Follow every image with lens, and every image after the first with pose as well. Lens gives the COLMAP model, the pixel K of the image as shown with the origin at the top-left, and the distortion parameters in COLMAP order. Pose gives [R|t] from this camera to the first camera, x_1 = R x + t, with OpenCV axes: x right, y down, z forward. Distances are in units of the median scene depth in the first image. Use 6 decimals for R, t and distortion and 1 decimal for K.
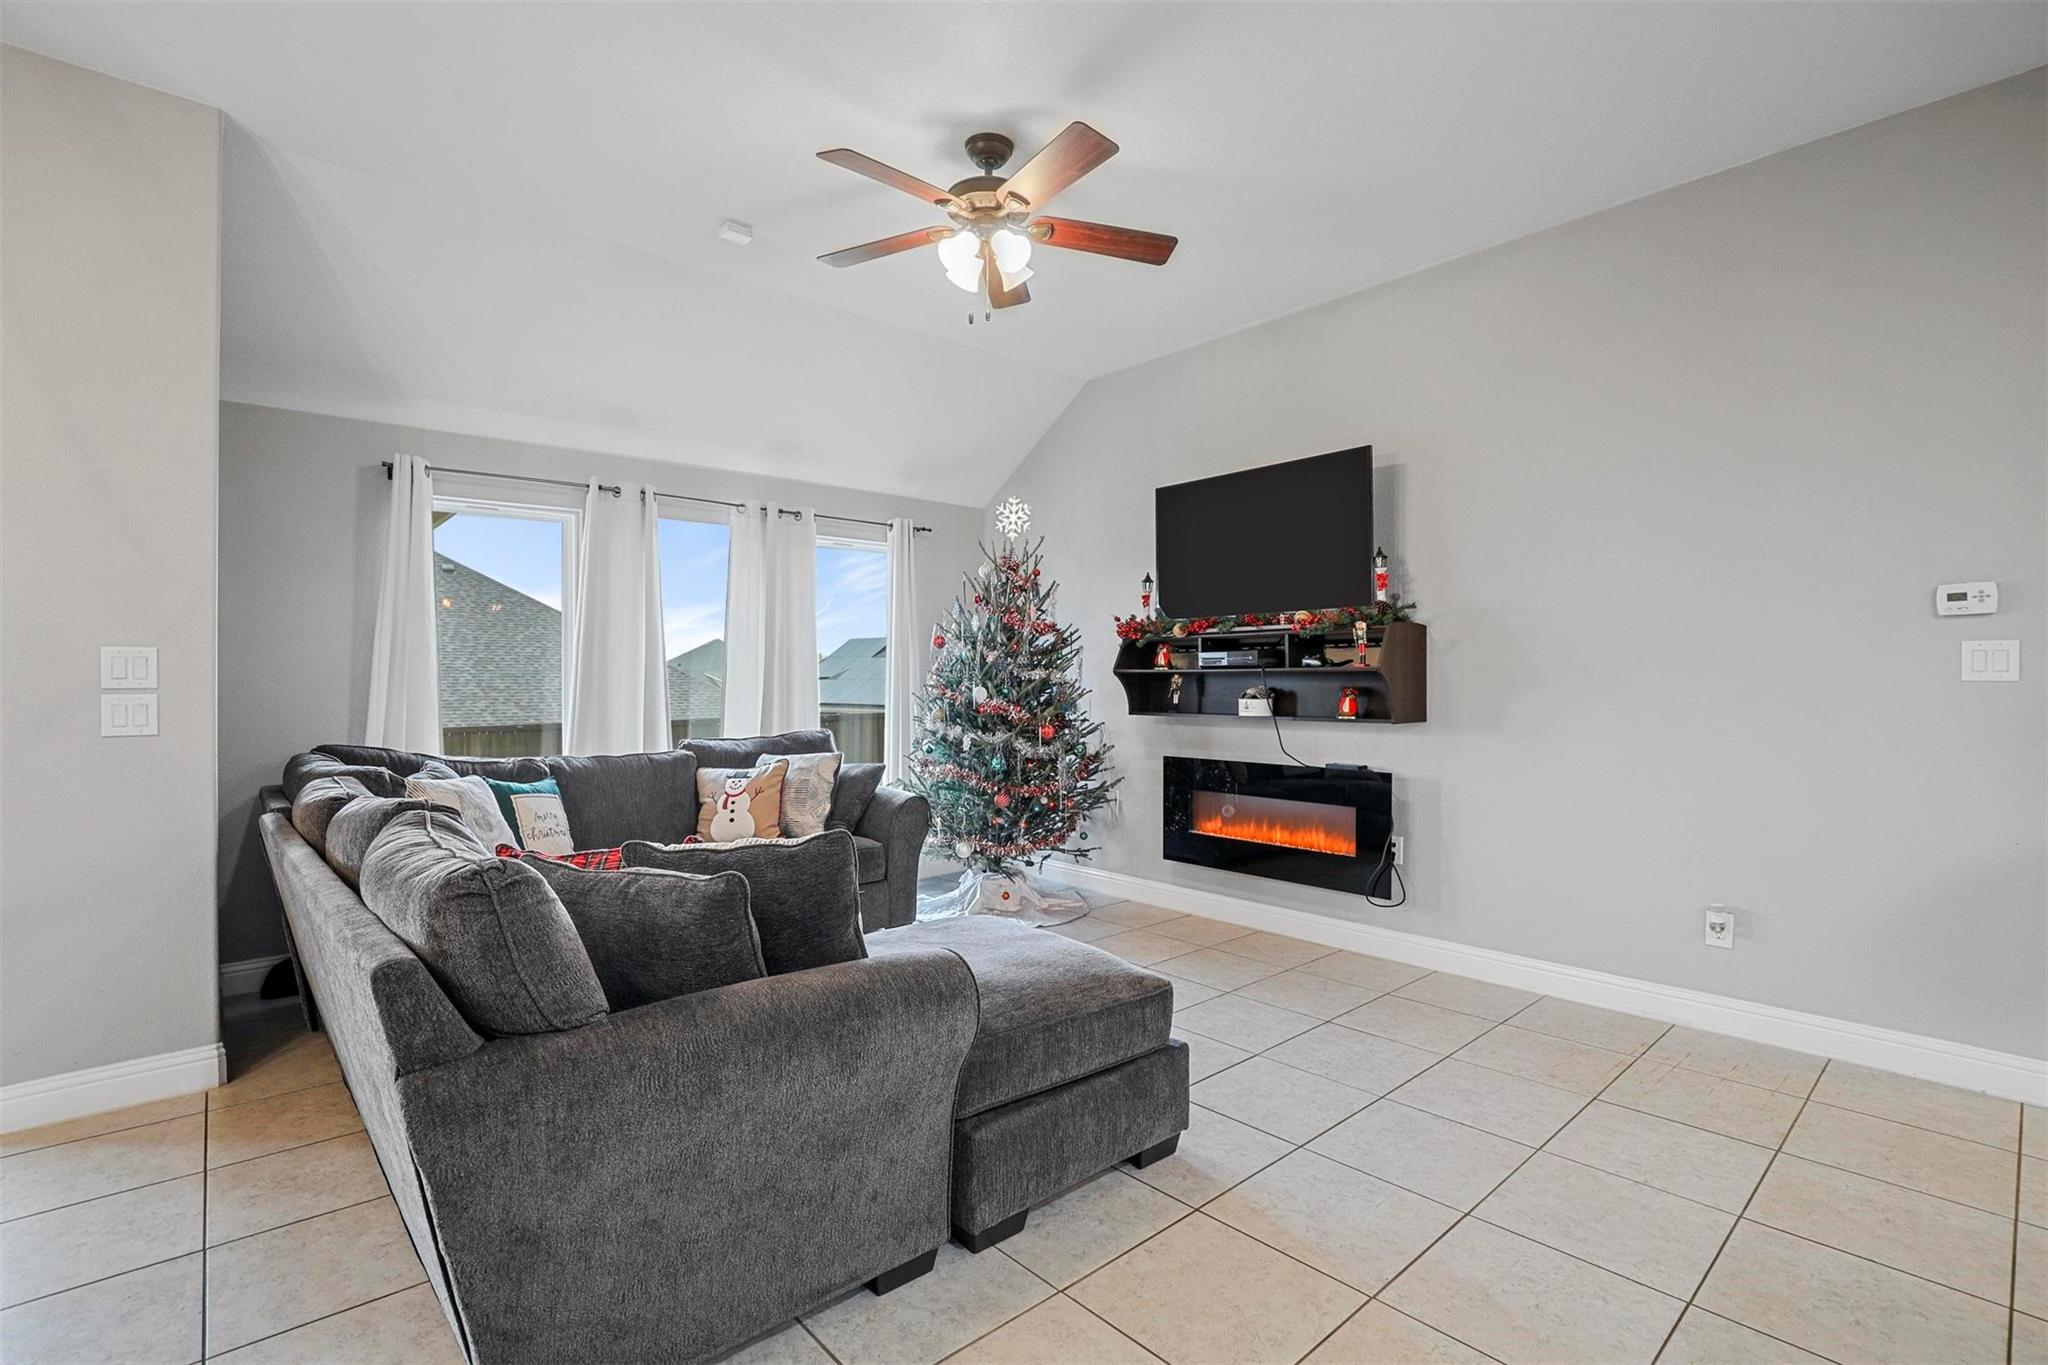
lens RADIAL K [[934.9, 0, 1023.8], [0, 934.9, 674.8], [0, 0, 1]] dist [-0.030148, 0.003633]
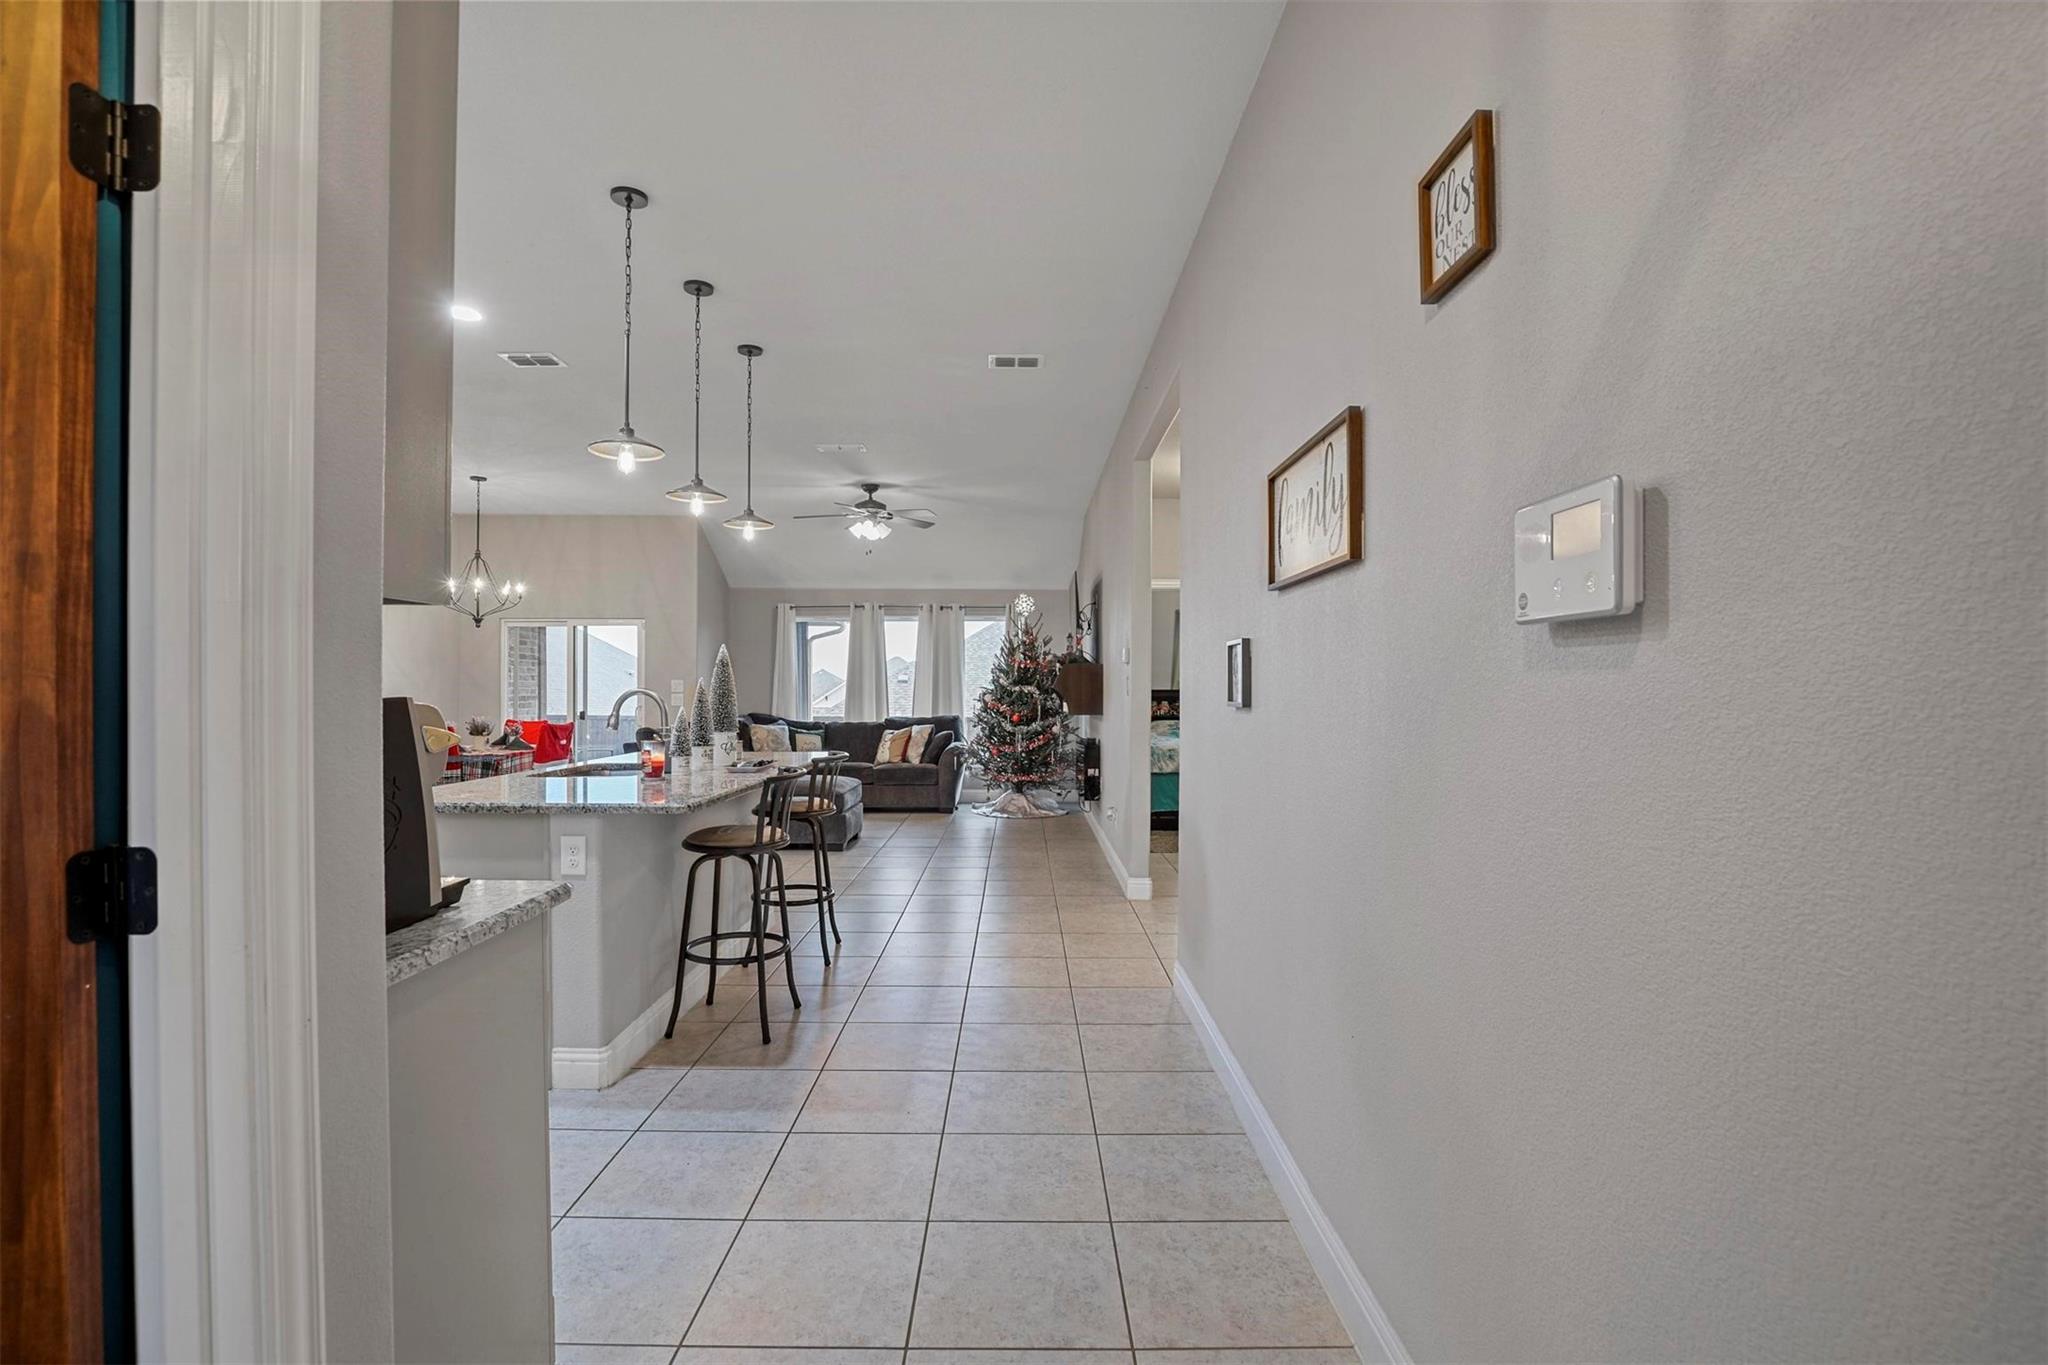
lens RADIAL K [[934.9, 0, 1022.6], [0, 934.9, 684.0], [0, 0, 1]] dist [-0.030148, 0.003633]
pose [[0.749934, 0.001251, -0.661511, 1.389749], [0.000496, 0.999997, 0.002454, -0.015296], [0.661512, -0.002169, 0.749931, -0.466246]]
